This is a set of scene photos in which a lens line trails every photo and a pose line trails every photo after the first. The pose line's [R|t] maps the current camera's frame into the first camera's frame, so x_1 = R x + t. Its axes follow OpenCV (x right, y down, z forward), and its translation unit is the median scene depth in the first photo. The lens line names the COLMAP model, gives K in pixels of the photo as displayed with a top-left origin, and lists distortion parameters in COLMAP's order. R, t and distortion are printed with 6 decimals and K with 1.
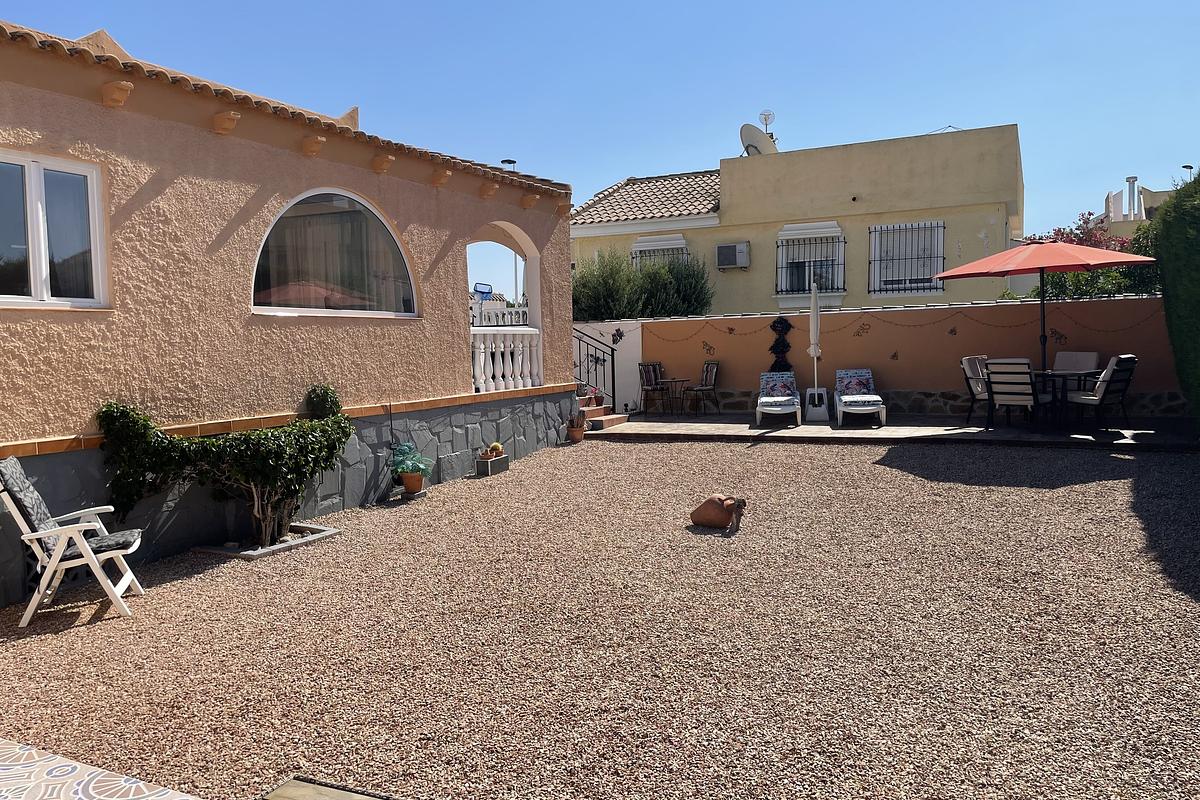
lens RADIAL K [[919.3, 0, 600.0], [0, 919.3, 400.0], [0, 0, 1]] dist [0.119433, -0.139876]
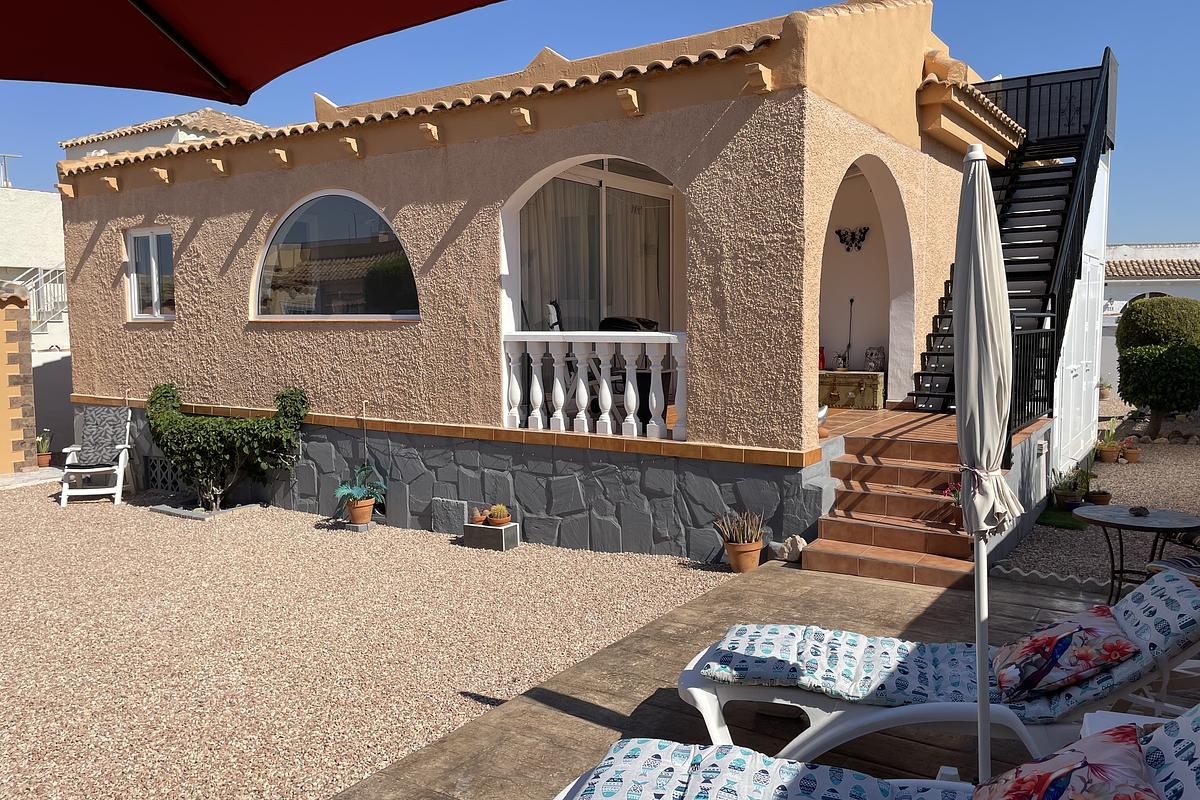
lens RADIAL K [[919.3, 0, 600.0], [0, 919.3, 400.0], [0, 0, 1]] dist [0.119433, -0.139876]
pose [[-0.155160, 0.112367, -0.981478, 0.588427], [-0.049923, 0.991349, 0.121389, -0.128193], [0.986627, 0.067833, -0.148207, 1.301604]]
